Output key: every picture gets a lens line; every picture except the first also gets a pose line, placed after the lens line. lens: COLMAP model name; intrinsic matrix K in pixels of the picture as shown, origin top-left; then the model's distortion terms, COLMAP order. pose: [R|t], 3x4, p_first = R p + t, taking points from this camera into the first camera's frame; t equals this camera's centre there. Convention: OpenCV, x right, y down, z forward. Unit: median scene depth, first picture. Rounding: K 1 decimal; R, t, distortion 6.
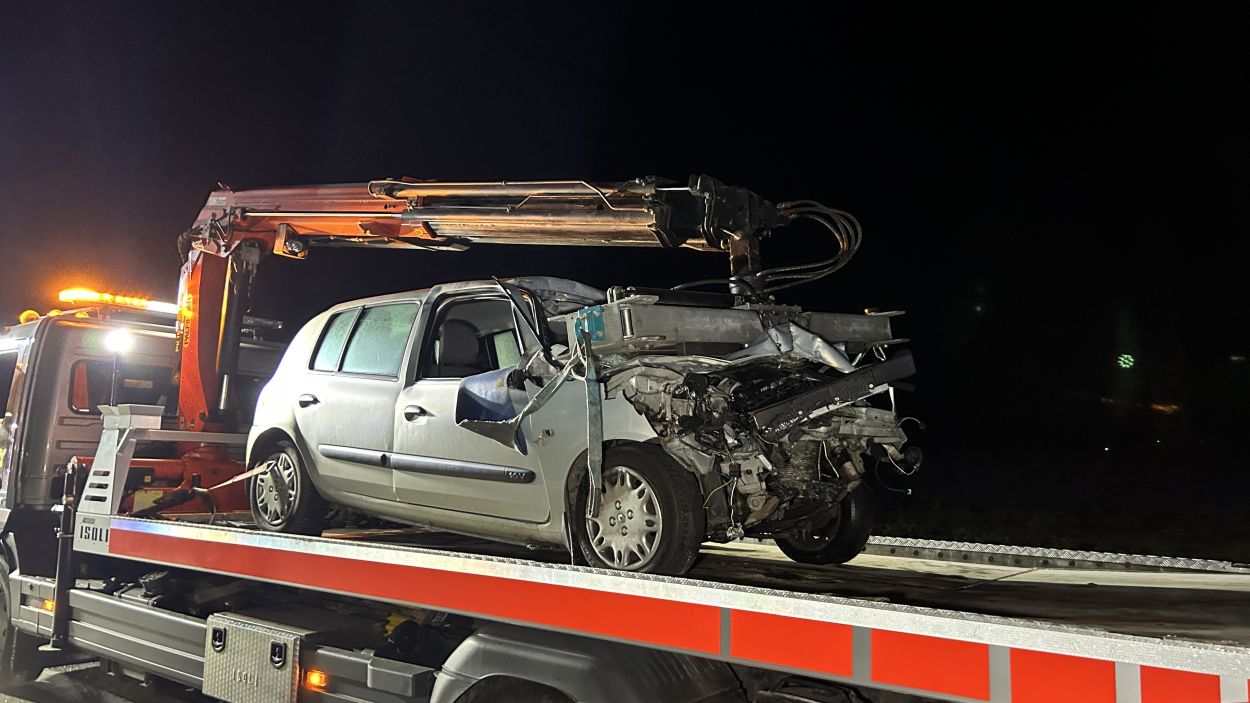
lens RADIAL K [[966.2, 0, 599.6], [0, 966.2, 371.2], [0, 0, 1]] dist [0.096491, -0.141821]
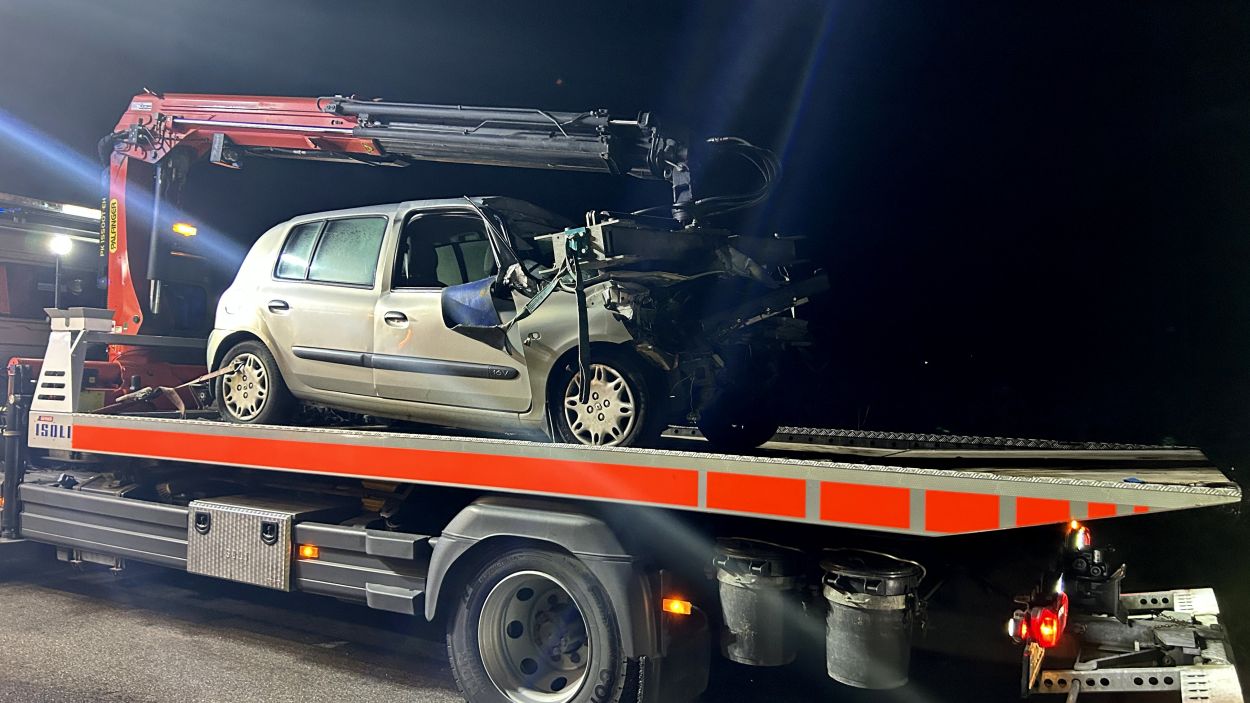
lens RADIAL K [[966.2, 0, 599.6], [0, 966.2, 371.2], [0, 0, 1]] dist [0.096491, -0.141821]
pose [[0.988946, 0.002008, 0.148261, -0.115933], [-0.015300, 0.995953, 0.088563, 0.001113], [-0.147483, -0.089853, 0.984975, -0.134505]]
